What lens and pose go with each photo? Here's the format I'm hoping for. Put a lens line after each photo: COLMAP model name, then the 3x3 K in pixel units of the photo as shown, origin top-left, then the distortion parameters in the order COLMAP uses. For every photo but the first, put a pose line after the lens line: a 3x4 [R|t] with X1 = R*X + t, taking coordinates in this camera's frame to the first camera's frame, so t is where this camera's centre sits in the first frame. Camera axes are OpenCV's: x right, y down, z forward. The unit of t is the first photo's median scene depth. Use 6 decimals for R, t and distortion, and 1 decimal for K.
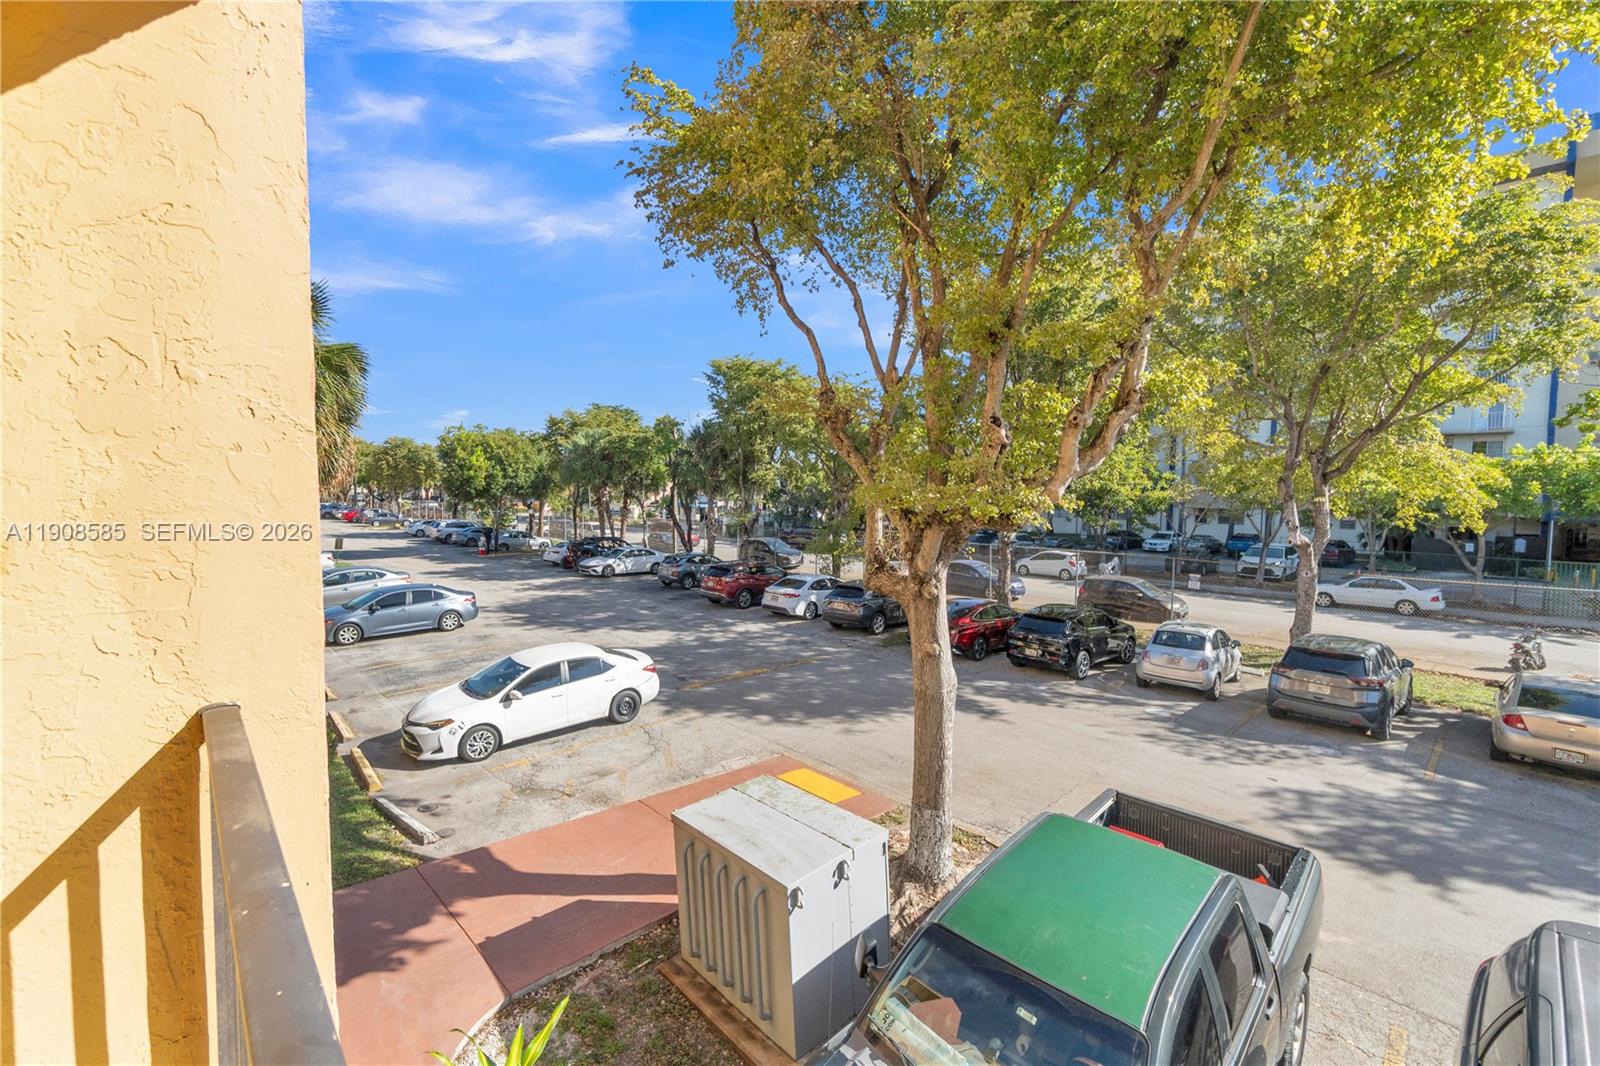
lens RADIAL K [[651.9, 0, 799.0], [0, 651.9, 527.4], [0, 0, 1]] dist [-0.001090, -0.000302]
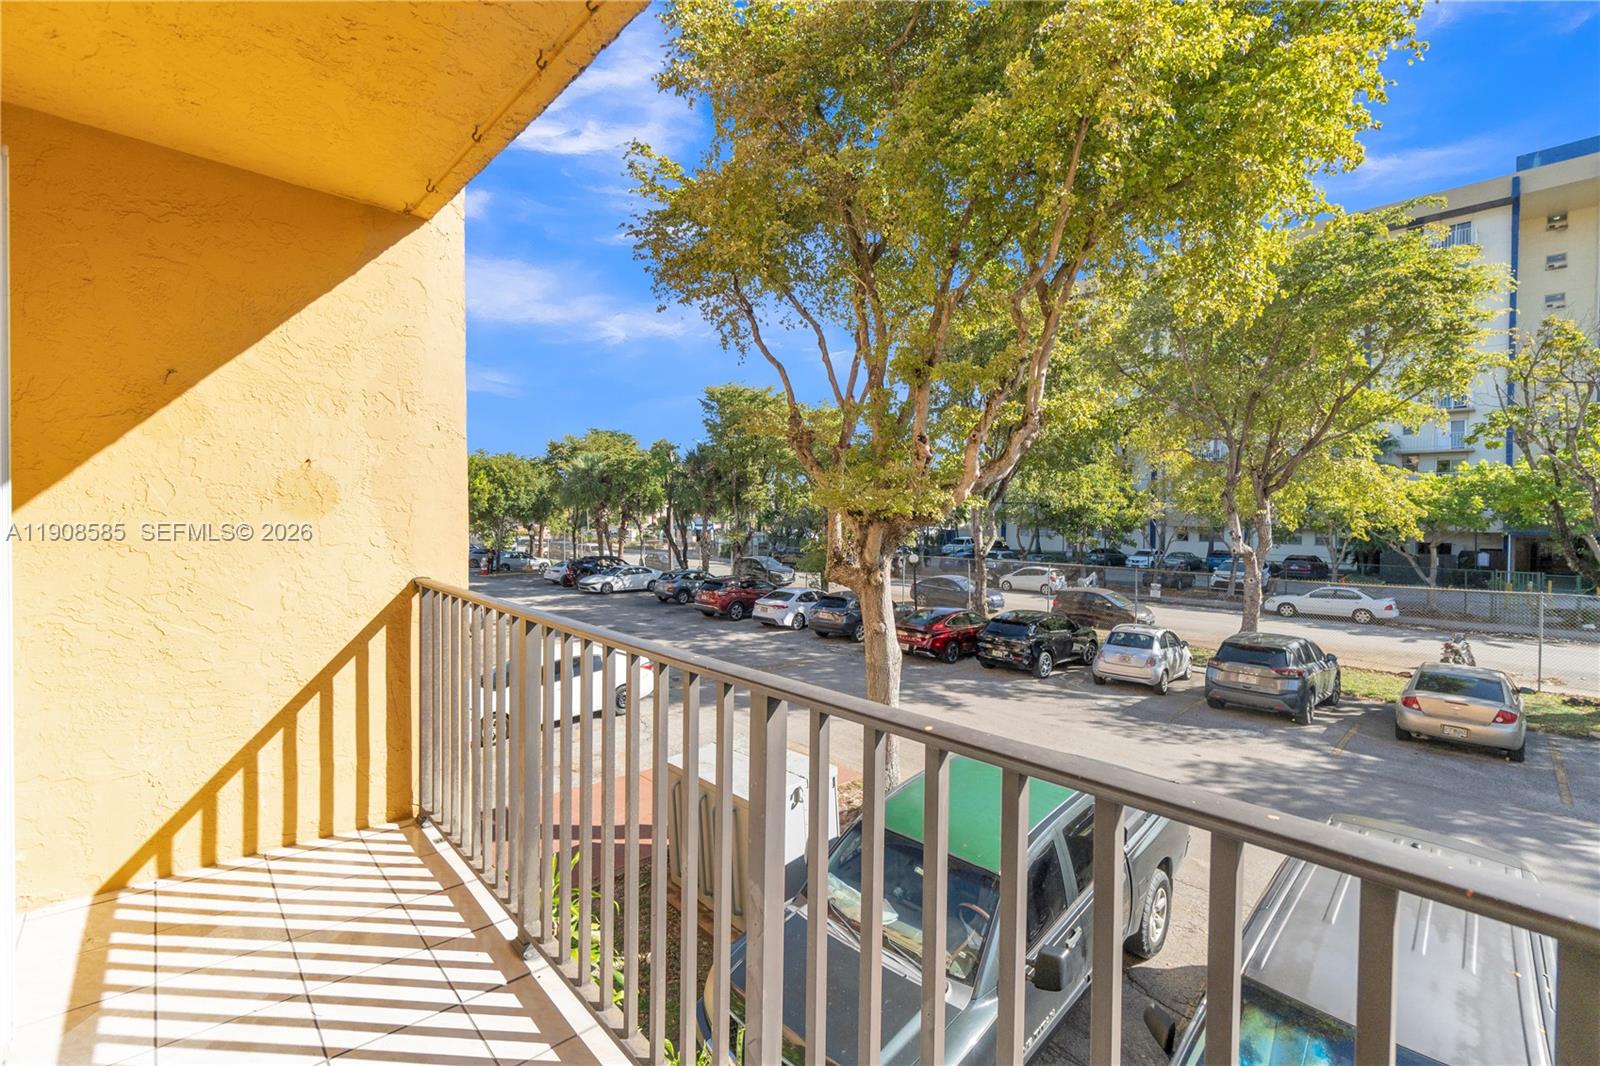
lens RADIAL K [[651.9, 0, 800.5], [0, 651.9, 532.6], [0, 0, 1]] dist [-0.001090, -0.000302]
pose [[0.999963, -0.006188, 0.005943, 0.024646], [0.006355, 0.999575, -0.028455, 0.021007], [-0.005764, 0.028492, 0.999577, -0.100526]]
